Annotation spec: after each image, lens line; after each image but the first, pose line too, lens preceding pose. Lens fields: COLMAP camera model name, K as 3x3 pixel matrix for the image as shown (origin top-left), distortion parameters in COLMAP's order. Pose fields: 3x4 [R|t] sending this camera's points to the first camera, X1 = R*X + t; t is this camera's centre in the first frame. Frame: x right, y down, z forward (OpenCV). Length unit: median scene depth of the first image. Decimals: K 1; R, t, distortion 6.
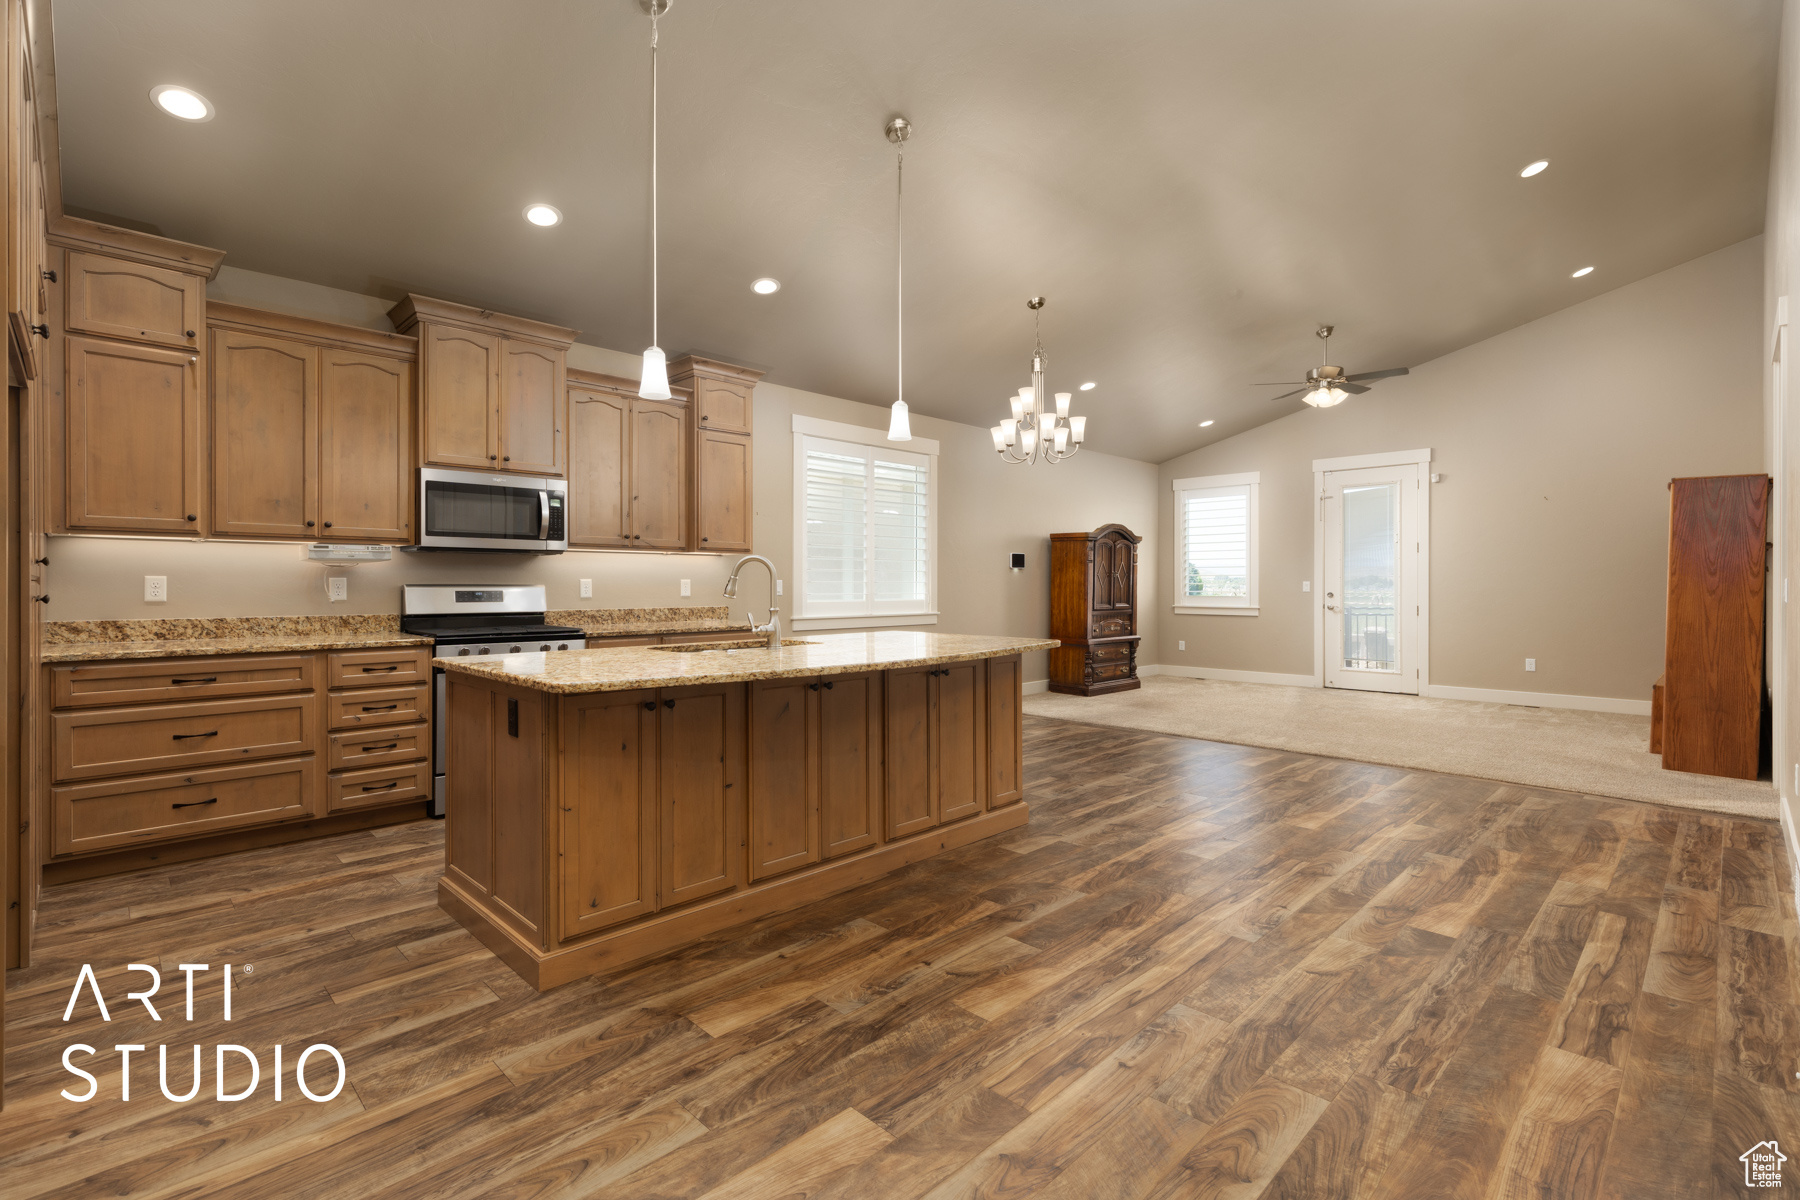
lens RADIAL K [[814.2, 0, 894.8], [0, 814.2, 590.6], [0, 0, 1]] dist [0.004077, 0.000236]
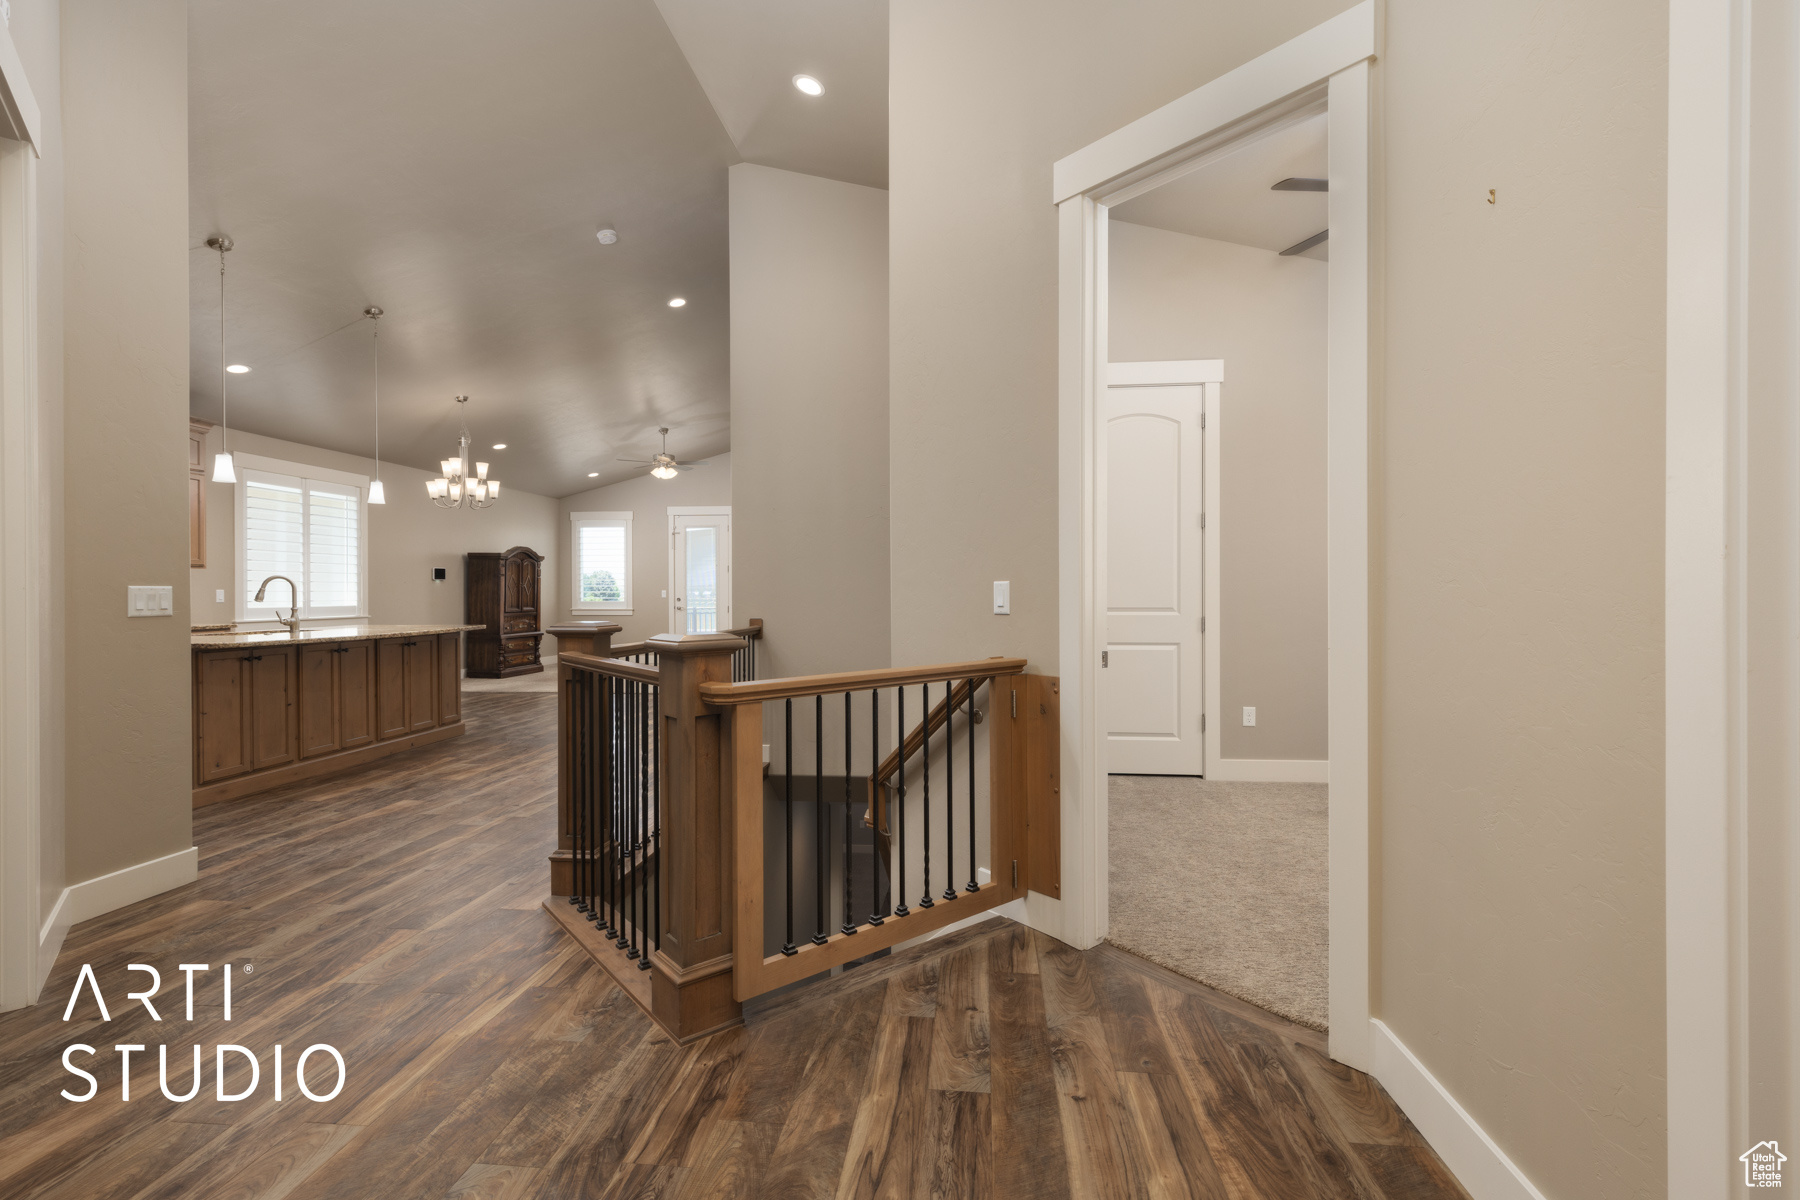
lens RADIAL K [[814.2, 0, 894.8], [0, 814.2, 590.6], [0, 0, 1]] dist [0.004077, 0.000236]
pose [[0.773078, -0.001253, 0.634310, -0.153490], [0.007930, 0.999939, -0.007690, 0.005758], [-0.634261, 0.010975, 0.773041, -0.614110]]
